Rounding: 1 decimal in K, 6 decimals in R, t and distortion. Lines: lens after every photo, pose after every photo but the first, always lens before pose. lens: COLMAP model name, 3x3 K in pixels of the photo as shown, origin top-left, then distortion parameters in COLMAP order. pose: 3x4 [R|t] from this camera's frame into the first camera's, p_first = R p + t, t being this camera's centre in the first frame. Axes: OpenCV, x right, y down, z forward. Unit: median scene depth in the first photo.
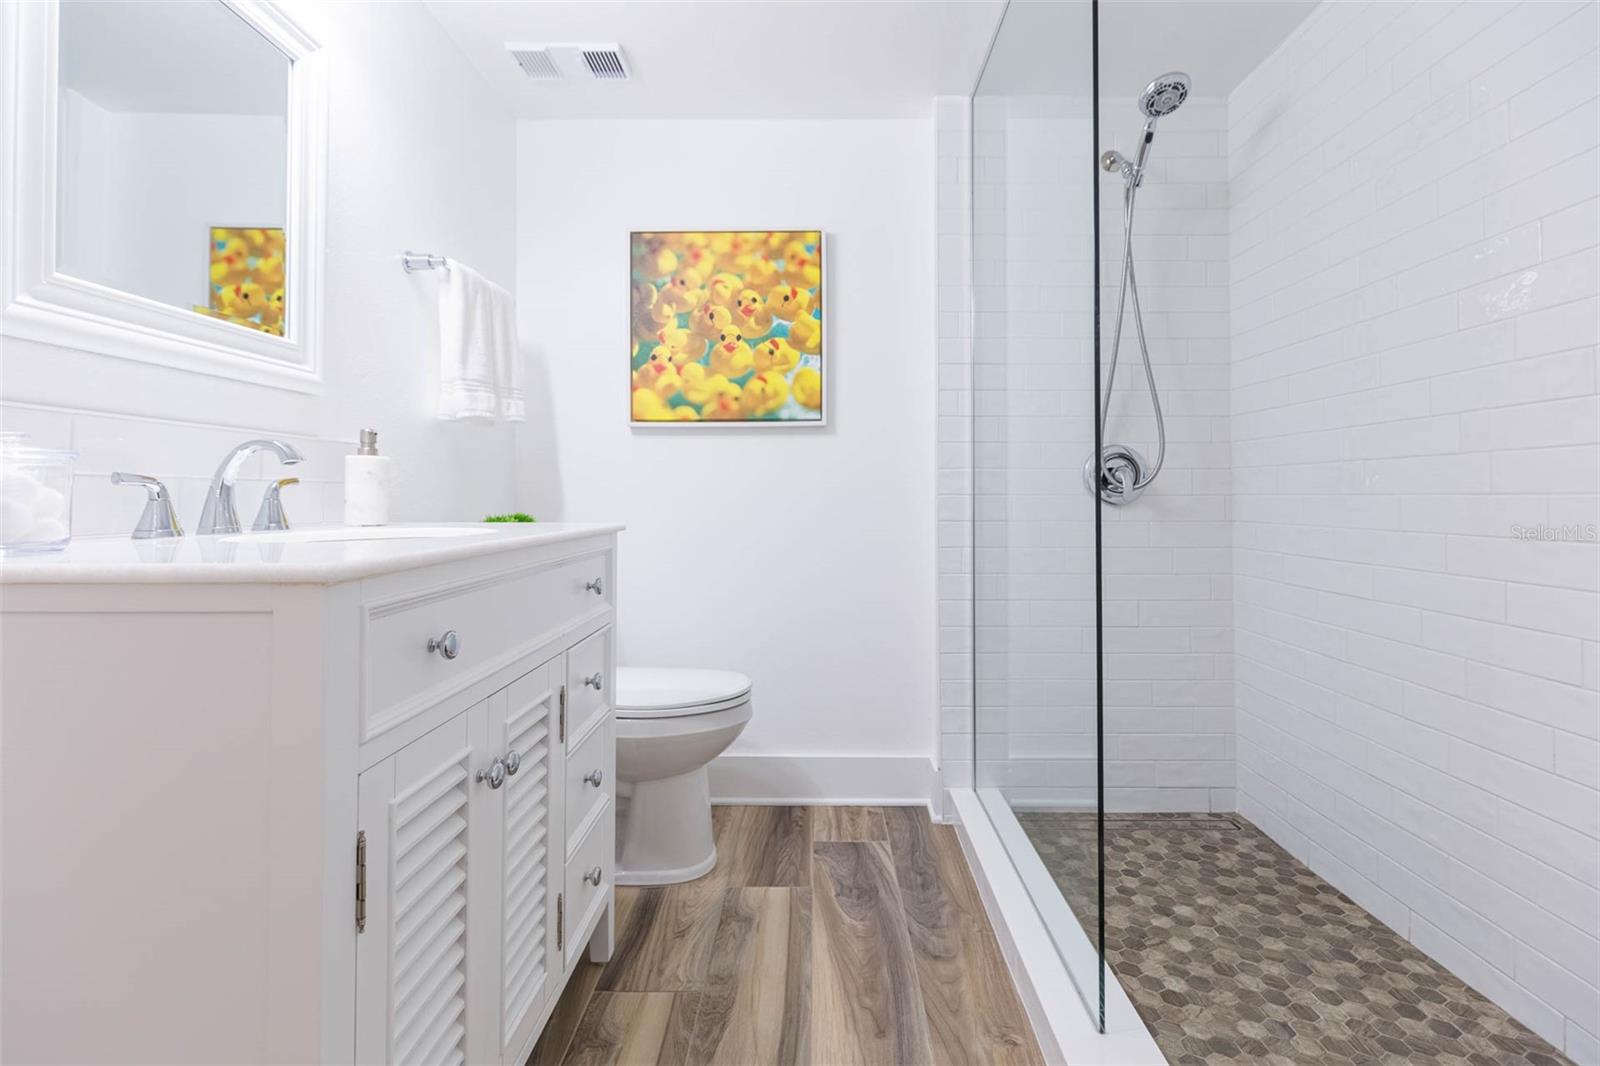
lens RADIAL K [[719.5, 0, 833.4], [0, 719.5, 479.7], [0, 0, 1]] dist [0.005517, -0.000665]
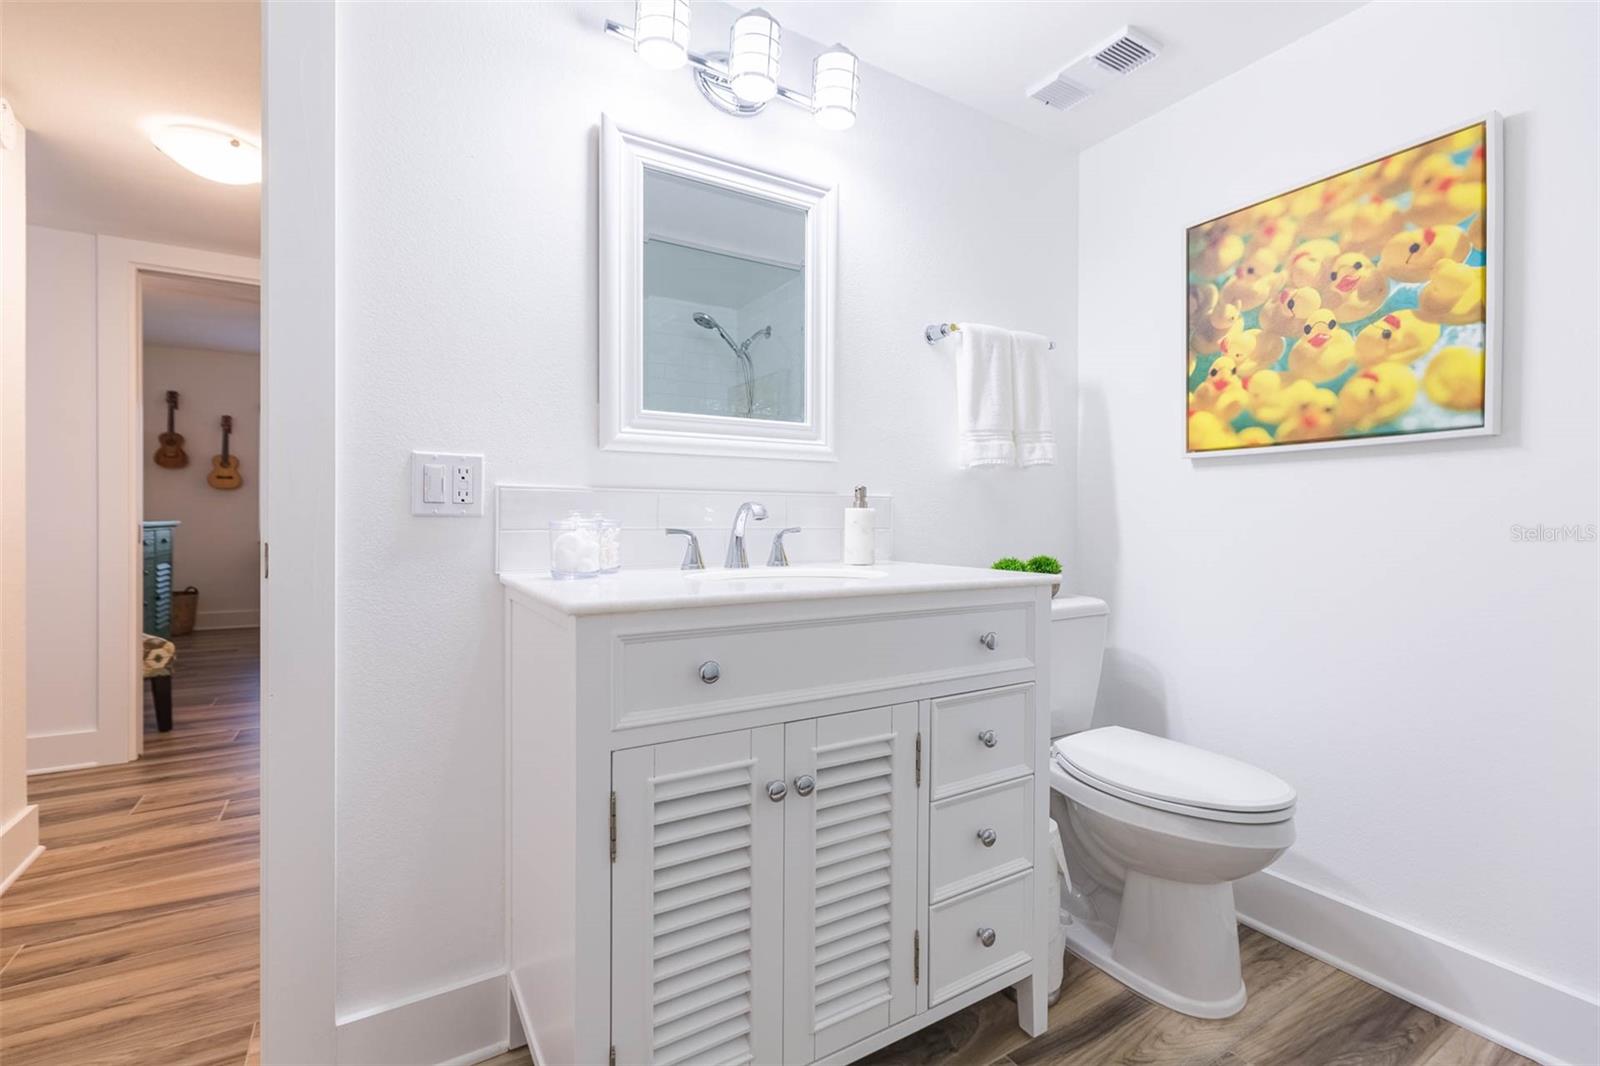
lens RADIAL K [[719.5, 0, 815.3], [0, 719.5, 524.0], [0, 0, 1]] dist [0.005517, -0.000665]
pose [[0.522634, 0.007303, -0.852526, 0.239212], [0.013999, 0.999755, 0.017146, -0.018437], [0.852442, -0.020896, 0.522404, 0.192525]]
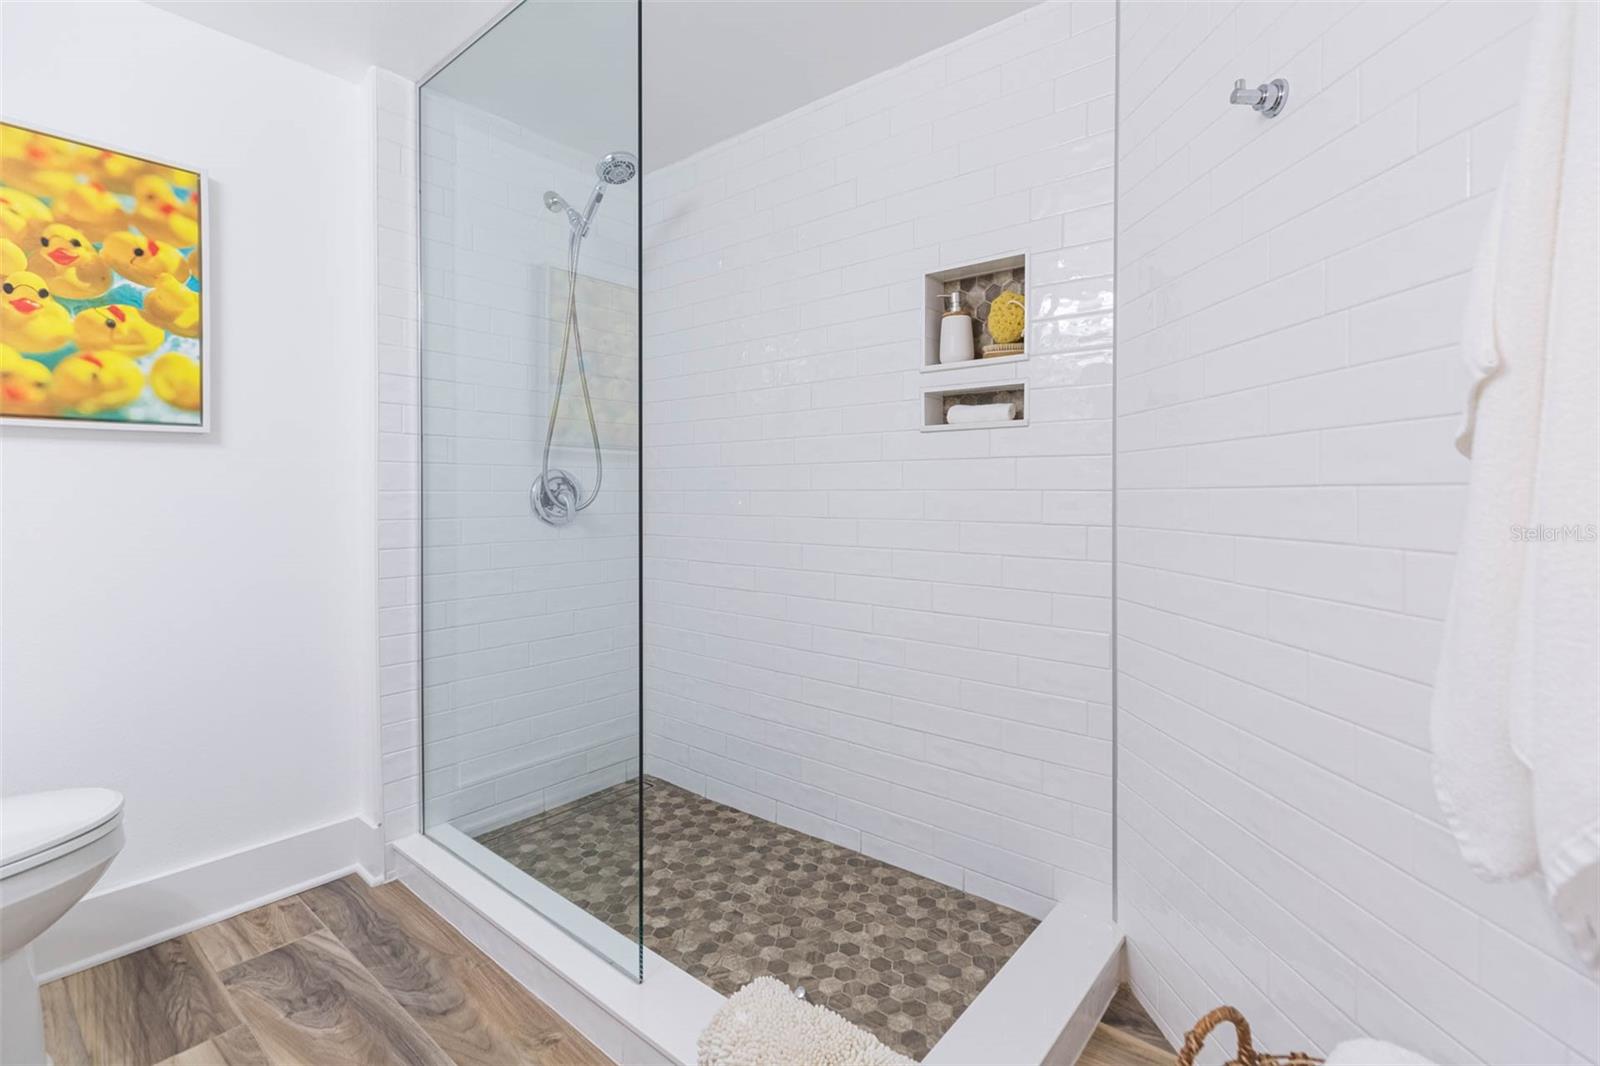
lens RADIAL K [[719.5, 0, 798.1], [0, 719.5, 495.0], [0, 0, 1]] dist [0.005517, -0.000665]
pose [[0.650008, -0.002296, 0.759924, -0.206374], [-0.017273, 0.999692, 0.017795, -0.037463], [-0.759731, -0.024693, 0.649768, 0.026869]]
